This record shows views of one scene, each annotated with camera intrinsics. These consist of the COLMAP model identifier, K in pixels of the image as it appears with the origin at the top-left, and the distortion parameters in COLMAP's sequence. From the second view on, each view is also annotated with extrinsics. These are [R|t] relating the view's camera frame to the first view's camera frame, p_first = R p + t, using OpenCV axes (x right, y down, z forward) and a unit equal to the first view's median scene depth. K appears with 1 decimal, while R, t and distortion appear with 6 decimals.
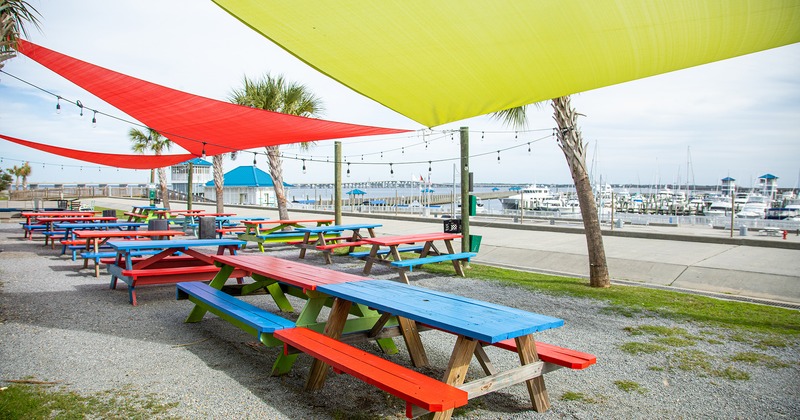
lens RADIAL K [[525.8, 0, 400.0], [0, 525.8, 210.0], [0, 0, 1]] dist [-0.143104, 0.086064]
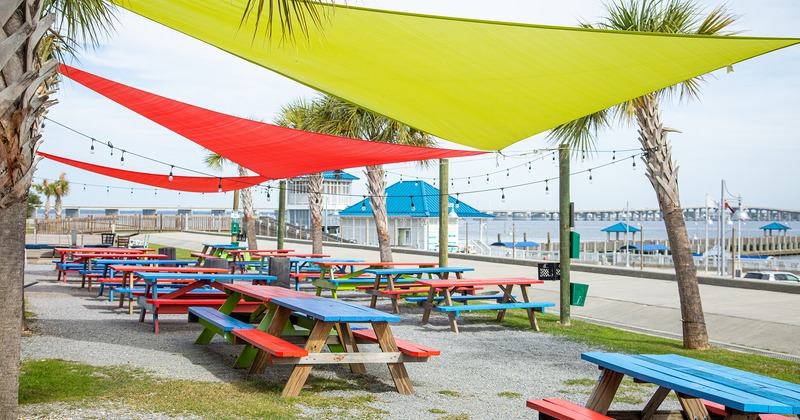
lens RADIAL K [[956.0, 0, 400.0], [0, 956.0, 210.0], [0, 0, 1]] dist [0.151180, -0.003433]
pose [[0.952954, 0.003398, -0.303095, 0.320497], [-0.019213, 0.998604, -0.049210, 0.014575], [0.302505, 0.052718, 0.951689, -0.433812]]
